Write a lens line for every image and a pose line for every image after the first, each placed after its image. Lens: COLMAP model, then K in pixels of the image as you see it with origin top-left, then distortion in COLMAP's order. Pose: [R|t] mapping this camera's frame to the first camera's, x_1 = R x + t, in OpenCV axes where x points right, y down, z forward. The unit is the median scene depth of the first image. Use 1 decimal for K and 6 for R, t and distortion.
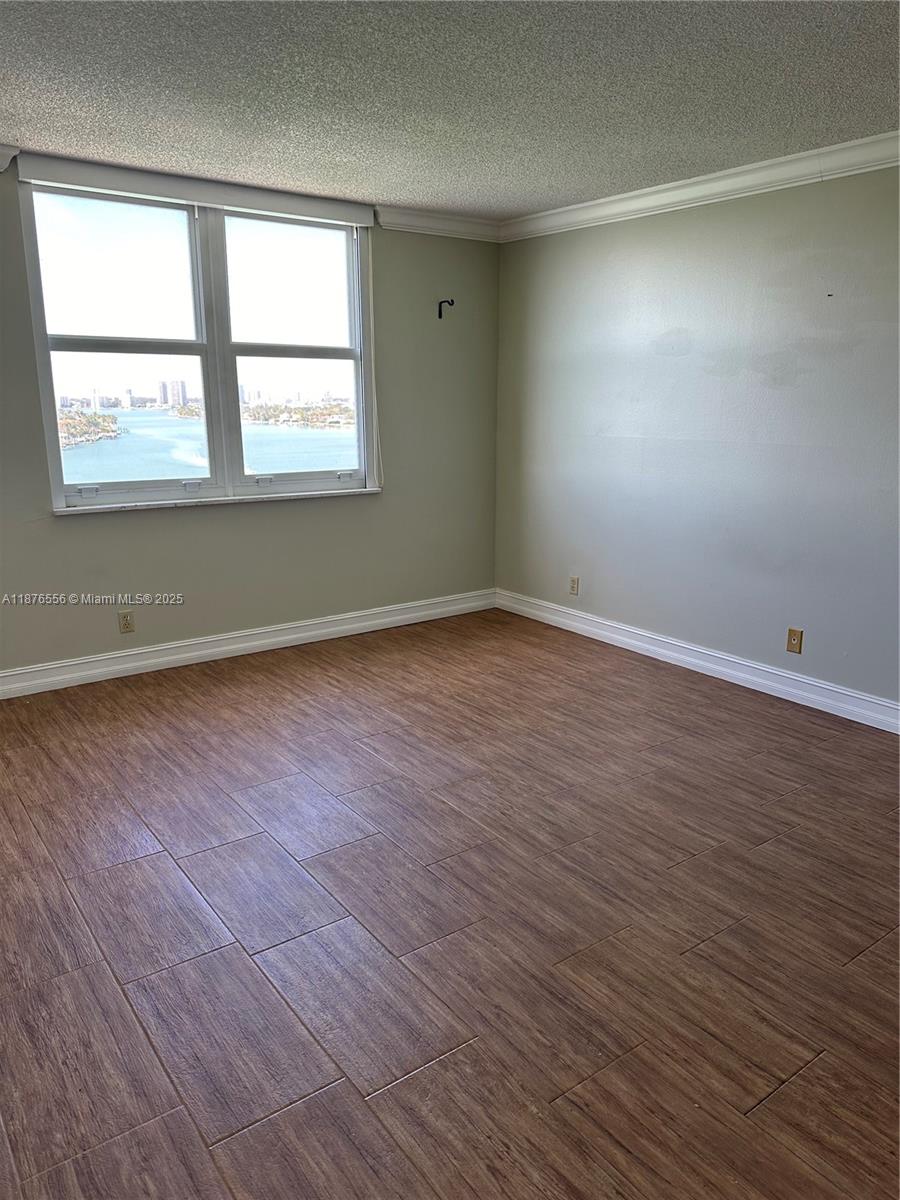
lens RADIAL K [[839.9, 0, 450.0], [0, 839.9, 600.0], [0, 0, 1]] dist [0.084871, -0.100507]
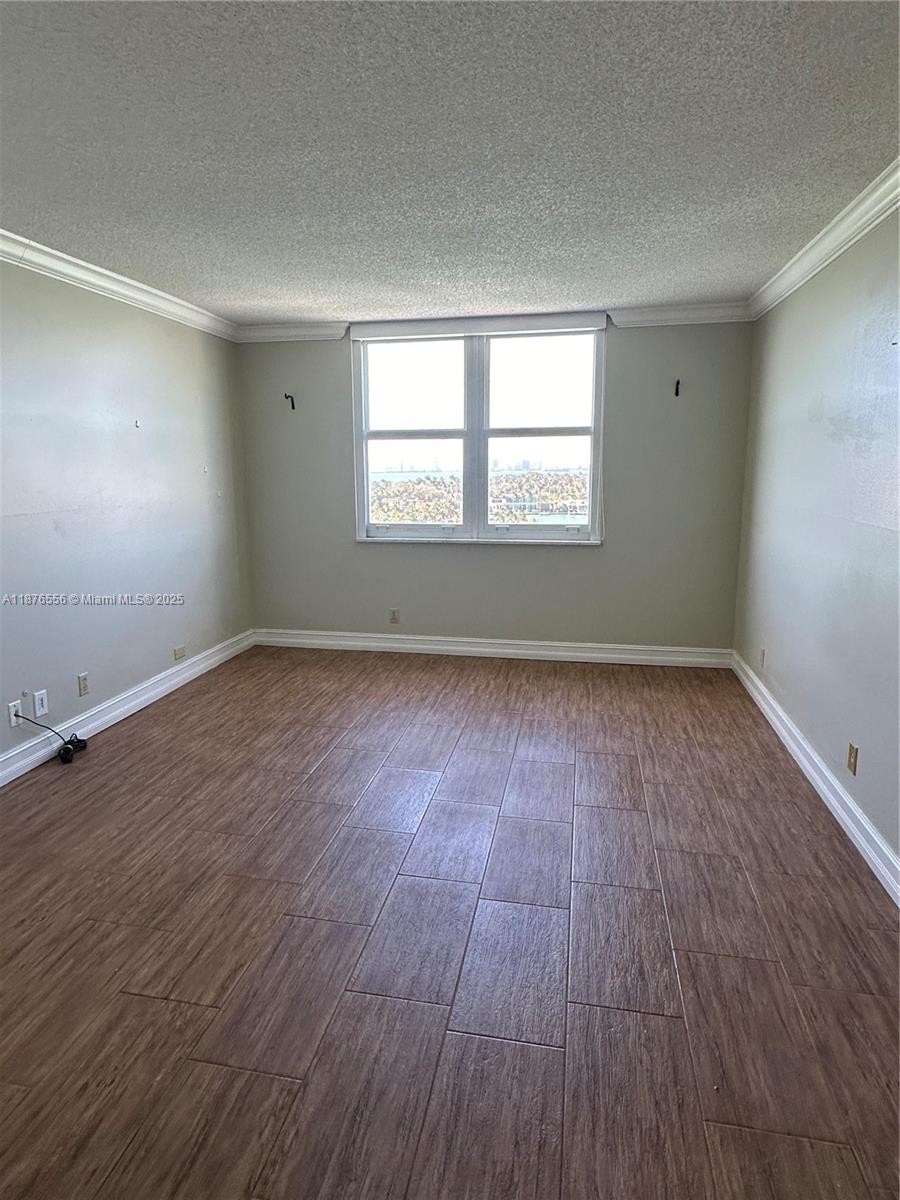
lens RADIAL K [[697.6, 0, 447.5], [0, 697.6, 594.4], [0, 0, 1]] dist [-0.006883, -0.001426]
pose [[0.669610, 0.131709, -0.730942, 0.568513], [-0.167118, 0.985632, 0.024507, -0.056563], [0.723667, 0.105743, 0.682000, 0.219429]]
